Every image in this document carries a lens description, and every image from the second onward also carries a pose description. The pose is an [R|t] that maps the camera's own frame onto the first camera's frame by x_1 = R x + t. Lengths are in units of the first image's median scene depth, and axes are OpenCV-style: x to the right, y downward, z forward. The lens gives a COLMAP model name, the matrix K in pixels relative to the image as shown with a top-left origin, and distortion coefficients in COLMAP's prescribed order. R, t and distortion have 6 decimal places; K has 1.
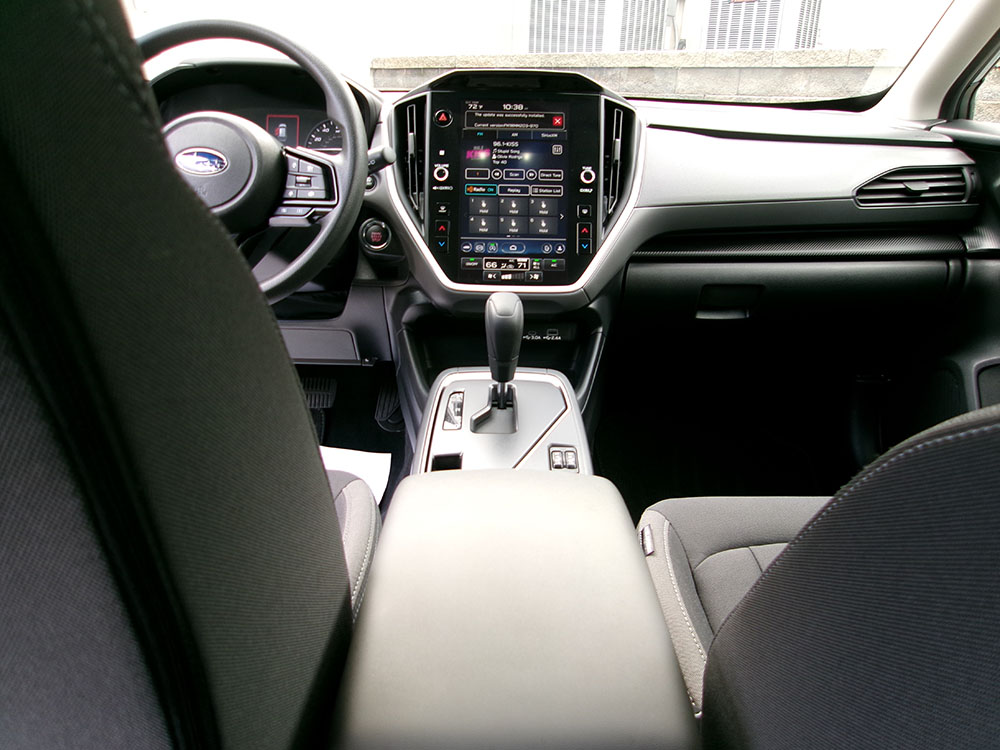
lens RADIAL K [[778.6, 0, 500.0], [0, 778.6, 375.0], [0, 0, 1]] dist [-0.017776, 0.011367]
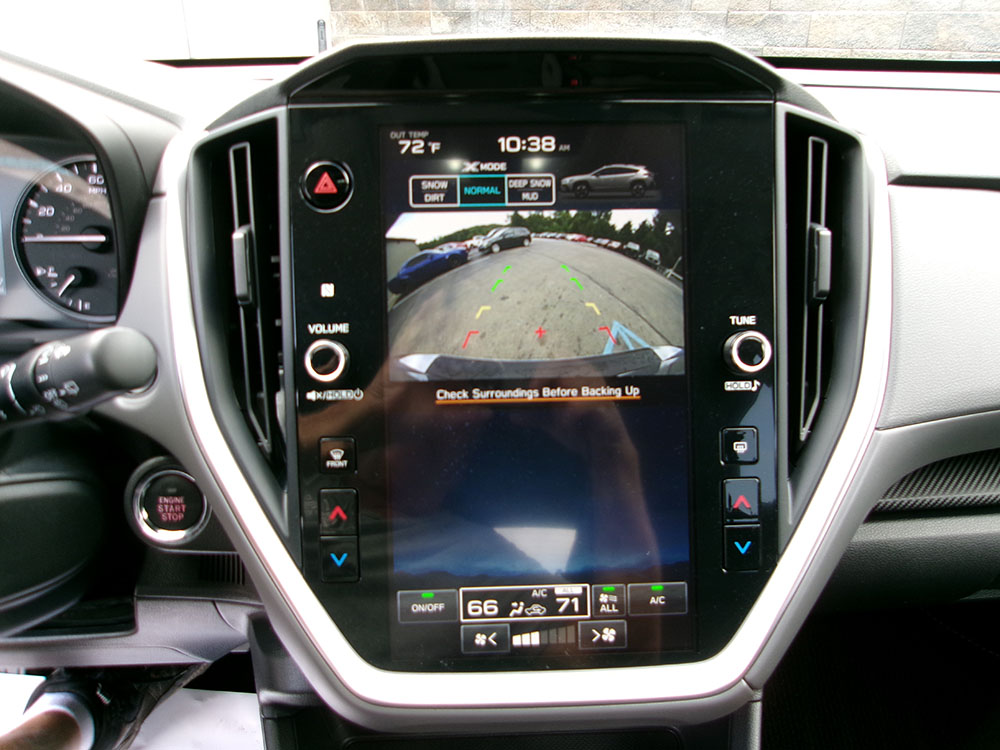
lens RADIAL K [[778.6, 0, 500.0], [0, 778.6, 375.0], [0, 0, 1]] dist [-0.017776, 0.011367]
pose [[0.999142, -0.037453, 0.017663, -0.005424], [0.035553, 0.994571, 0.097801, -0.279562], [-0.021230, -0.097089, 0.995049, 0.649693]]
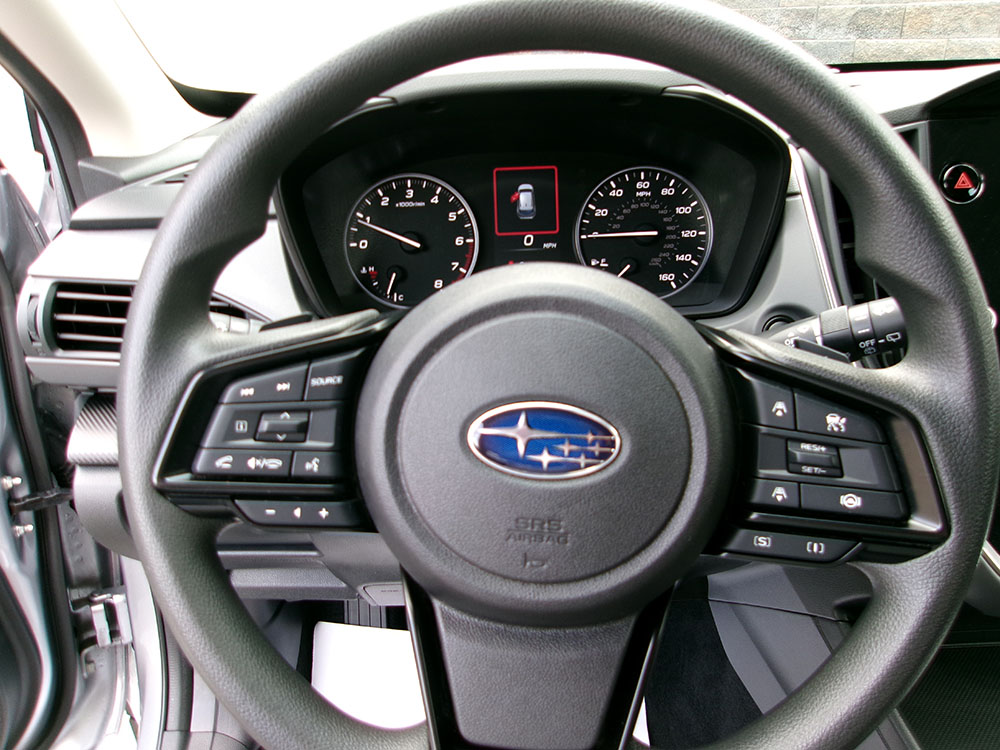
lens RADIAL K [[778.6, 0, 500.0], [0, 778.6, 375.0], [0, 0, 1]] dist [-0.017776, 0.011367]
pose [[0.997863, -0.060606, -0.024413, -0.329552], [0.062642, 0.993626, 0.093724, -0.281930], [0.018577, -0.095053, 0.995299, 0.555120]]
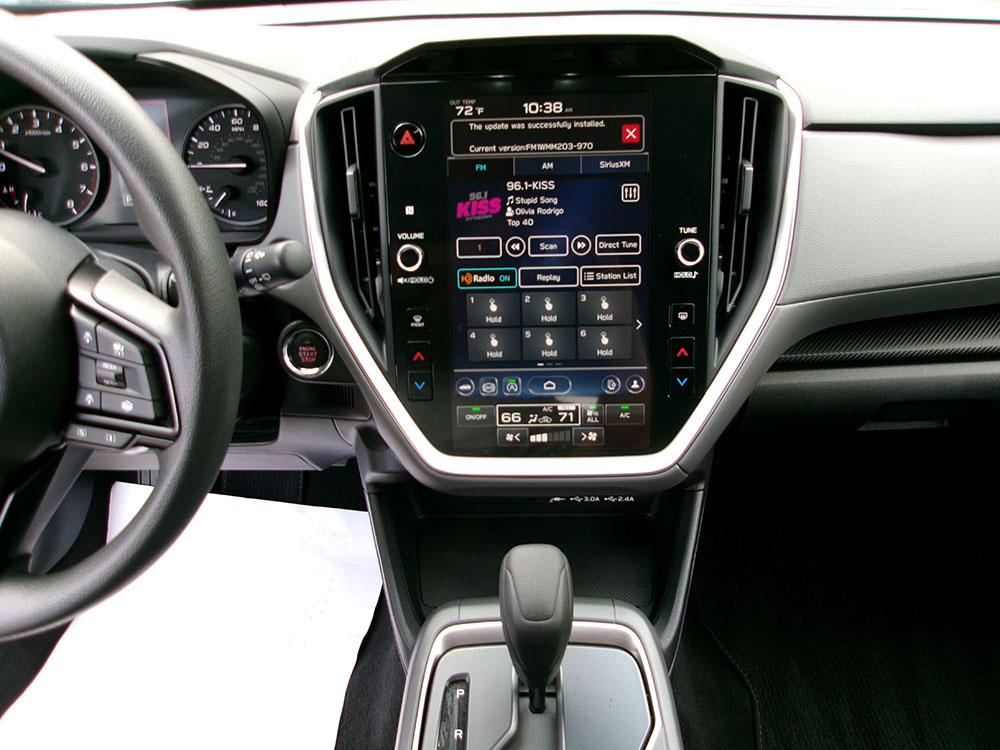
lens RADIAL K [[761.5, 0, 495.5], [0, 761.5, 371.0], [0, 0, 1]] dist [-0.022772, 0.067282]
pose [[0.998029, -0.027334, -0.056496, 0.009319], [0.040590, 0.967688, 0.248864, -0.306671], [0.047868, -0.250667, 0.966889, 0.477738]]
